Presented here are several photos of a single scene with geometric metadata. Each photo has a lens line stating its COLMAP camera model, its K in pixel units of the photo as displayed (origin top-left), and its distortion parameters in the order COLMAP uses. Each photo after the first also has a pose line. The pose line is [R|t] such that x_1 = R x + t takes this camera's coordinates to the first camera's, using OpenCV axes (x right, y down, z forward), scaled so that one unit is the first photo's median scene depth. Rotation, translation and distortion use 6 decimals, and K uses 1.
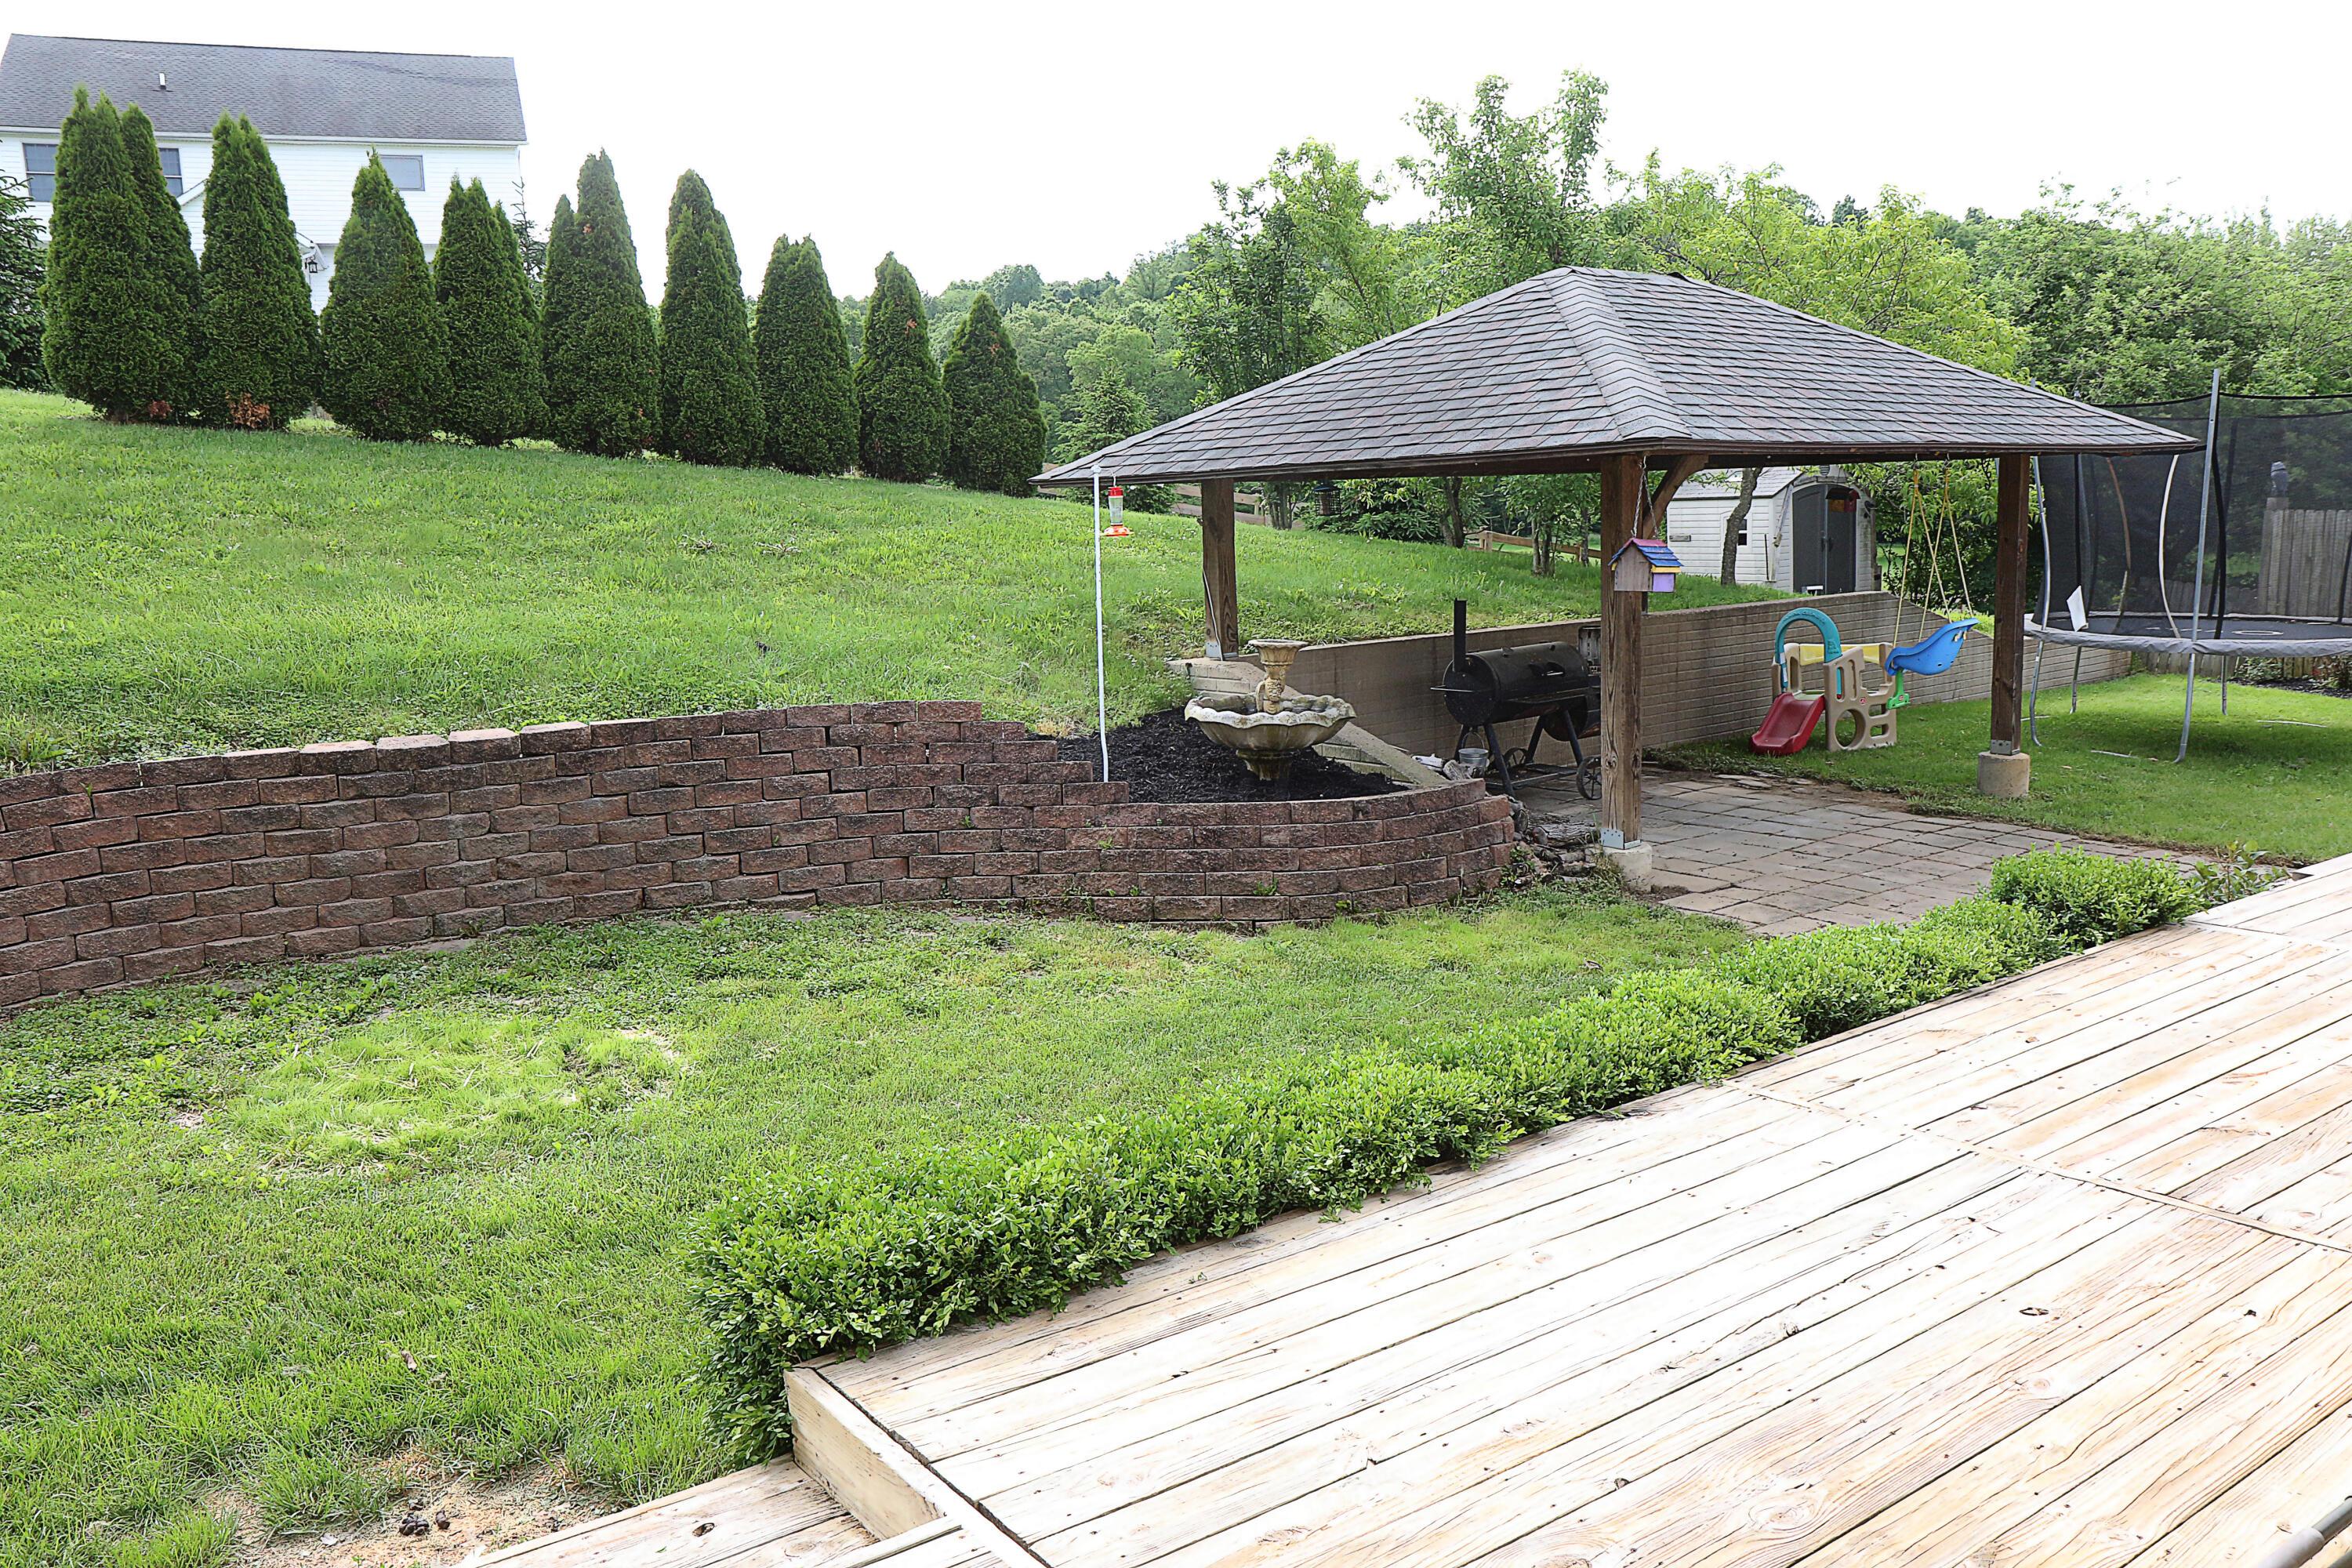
lens RADIAL K [[1887.4, 0, 1176.0], [0, 1887.4, 784.0], [0, 0, 1]] dist [-0.104435, 0.099306]
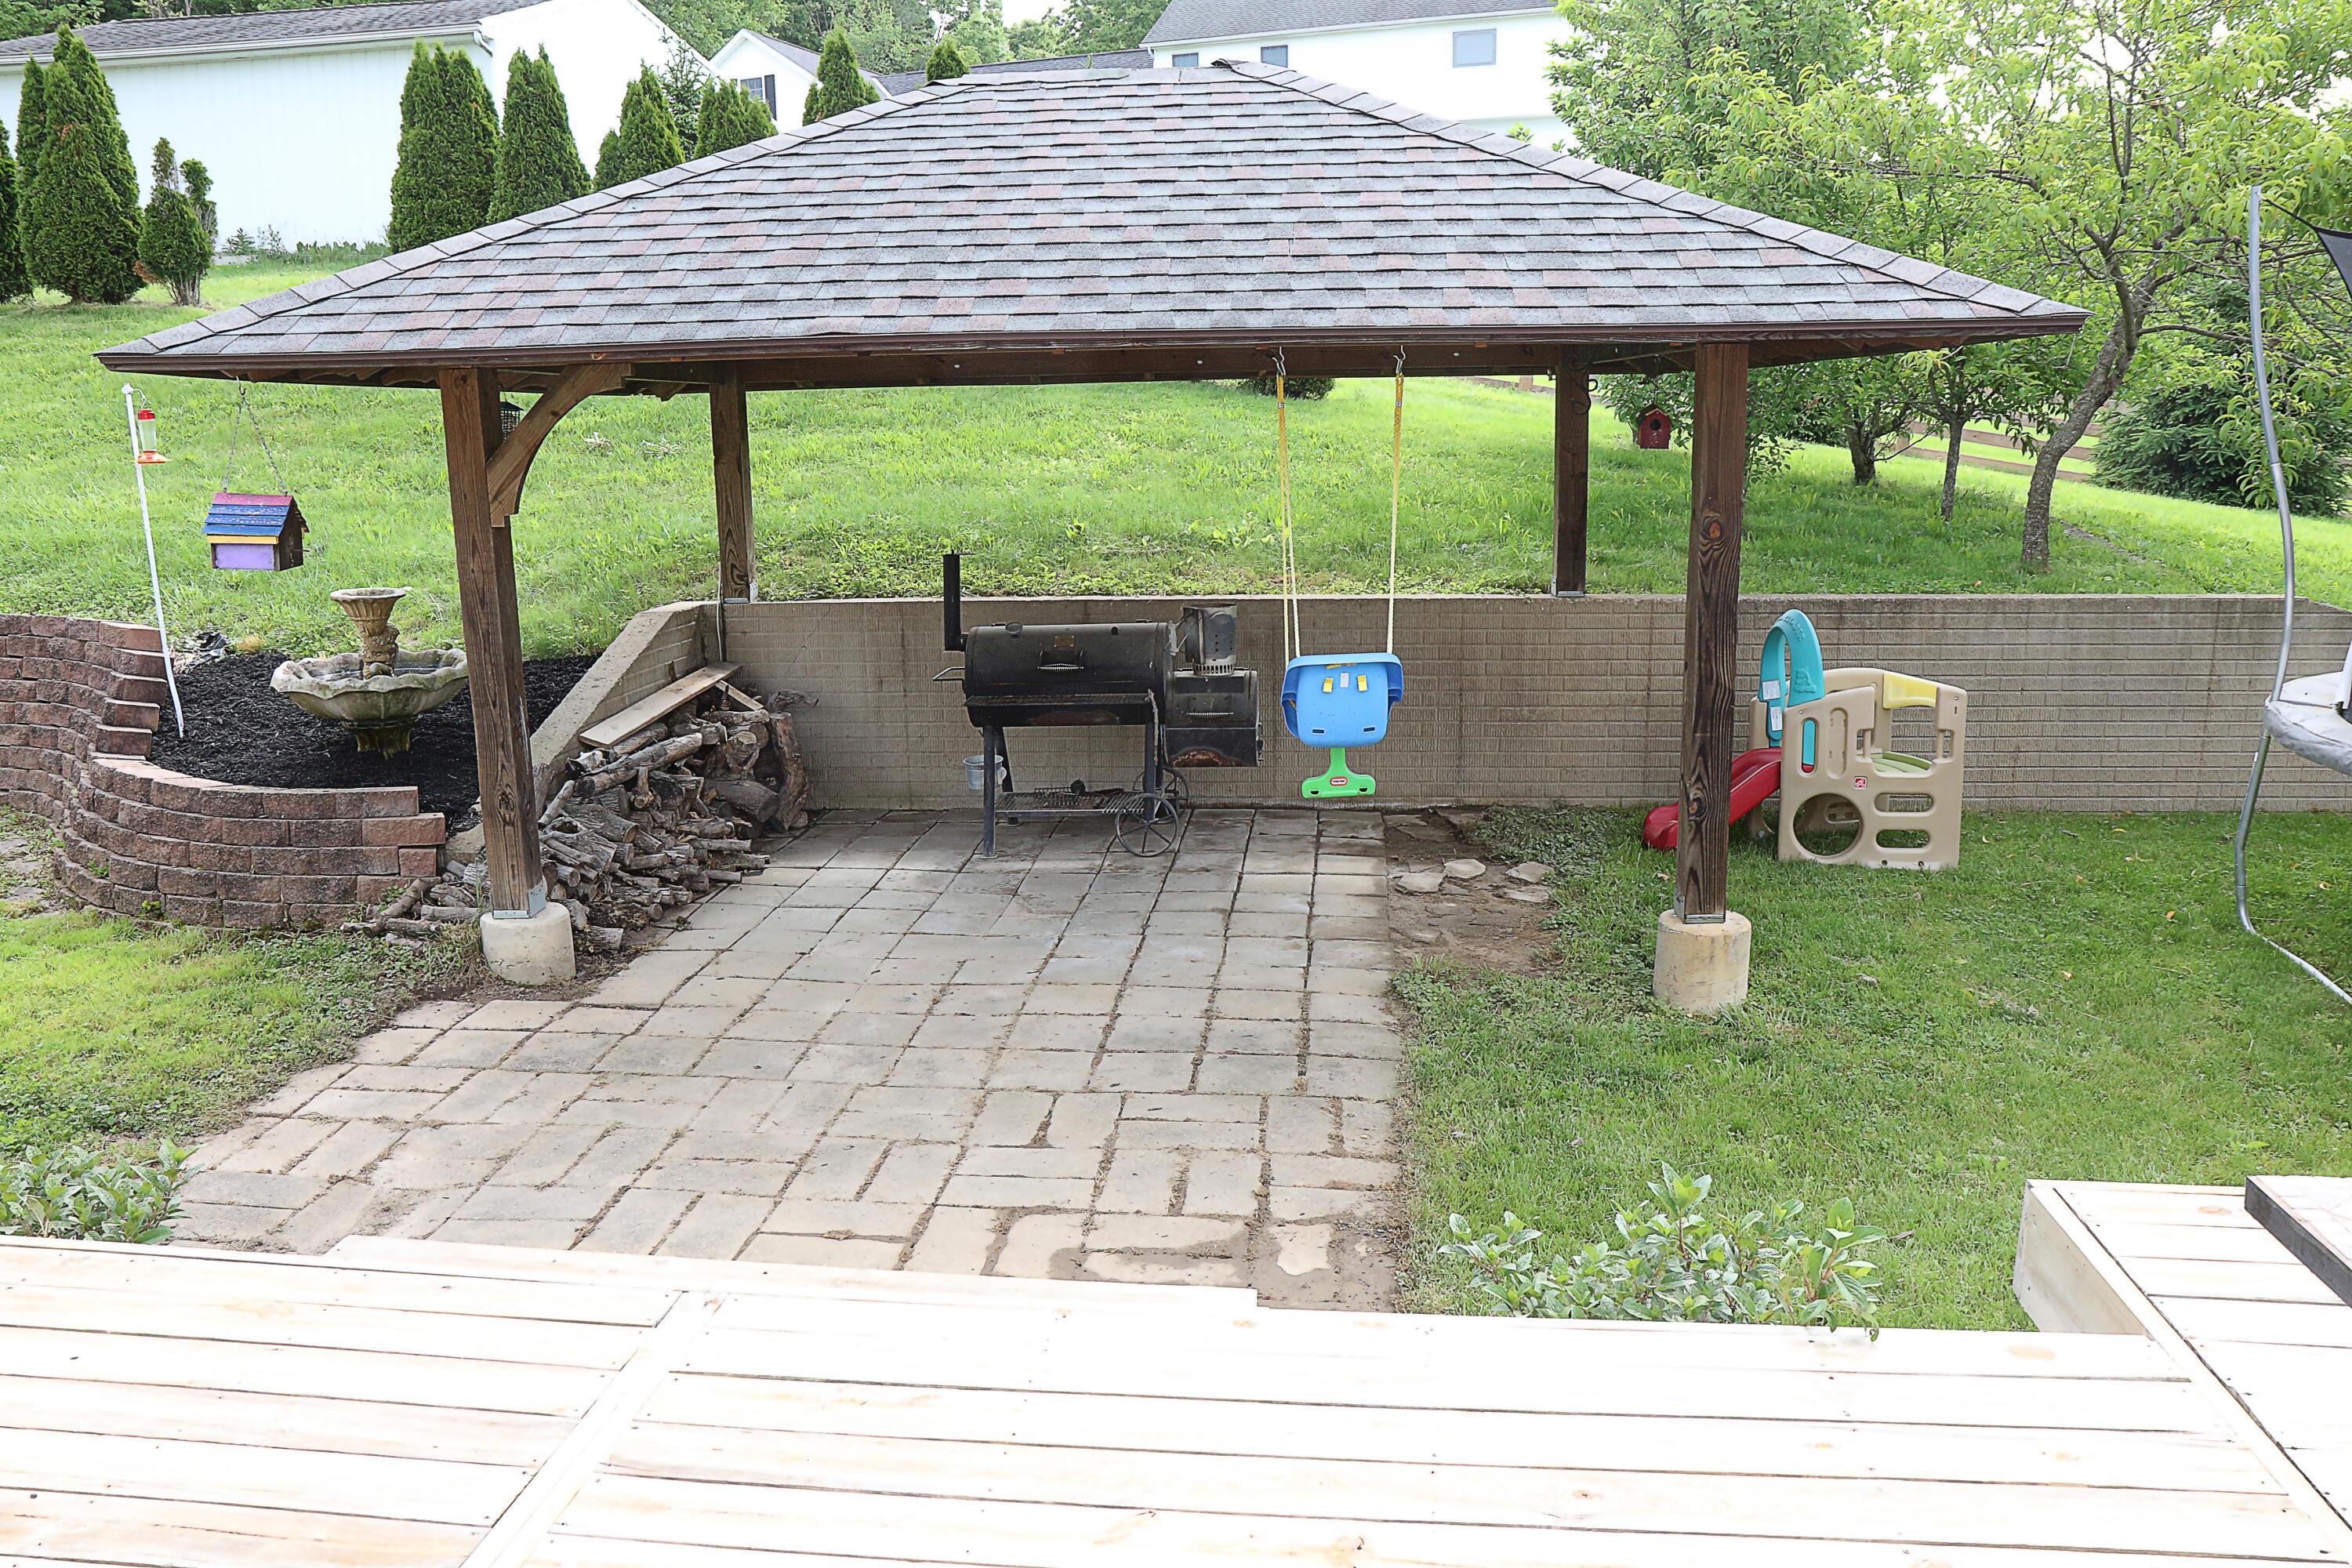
lens RADIAL K [[1887.4, 0, 1176.0], [0, 1887.4, 784.0], [0, 0, 1]] dist [-0.104435, 0.099306]
pose [[0.715978, 0.170584, -0.676961, 0.677123], [-0.102800, 0.984879, 0.139450, -0.113152], [0.690512, -0.030252, 0.722688, 0.527521]]
